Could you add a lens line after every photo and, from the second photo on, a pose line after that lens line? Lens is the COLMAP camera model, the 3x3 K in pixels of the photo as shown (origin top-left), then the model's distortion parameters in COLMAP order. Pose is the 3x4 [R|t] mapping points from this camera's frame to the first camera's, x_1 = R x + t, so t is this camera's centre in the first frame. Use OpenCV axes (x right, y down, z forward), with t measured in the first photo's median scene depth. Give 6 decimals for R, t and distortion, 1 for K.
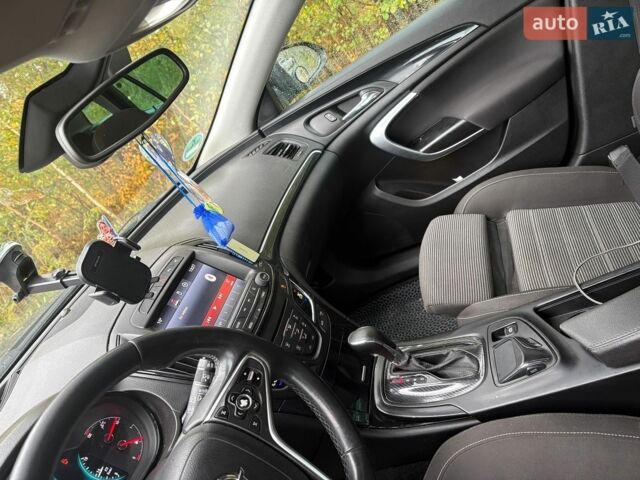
lens RADIAL K [[458.9, 0, 322.7], [0, 458.9, 243.0], [0, 0, 1]] dist [0.000640, -0.005386]
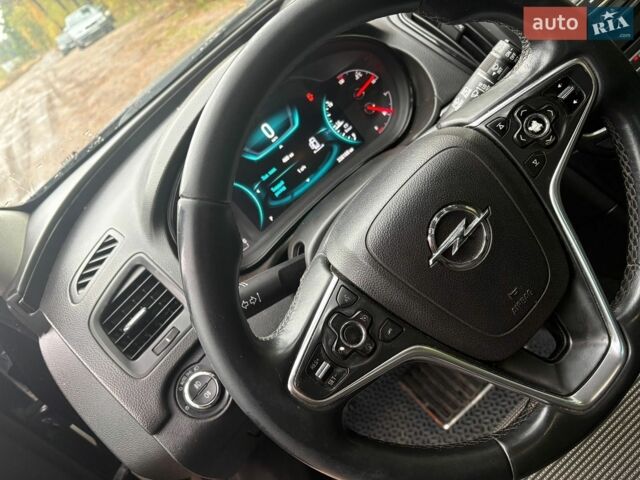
lens RADIAL K [[458.9, 0, 320.0], [0, 458.9, 242.6], [0, 0, 1]] dist [0.000640, -0.005386]
pose [[0.771139, 0.533776, -0.347027, -0.084052], [-0.230810, 0.742370, 0.628978, 0.117880], [0.593356, -0.404932, 0.695672, 0.267396]]
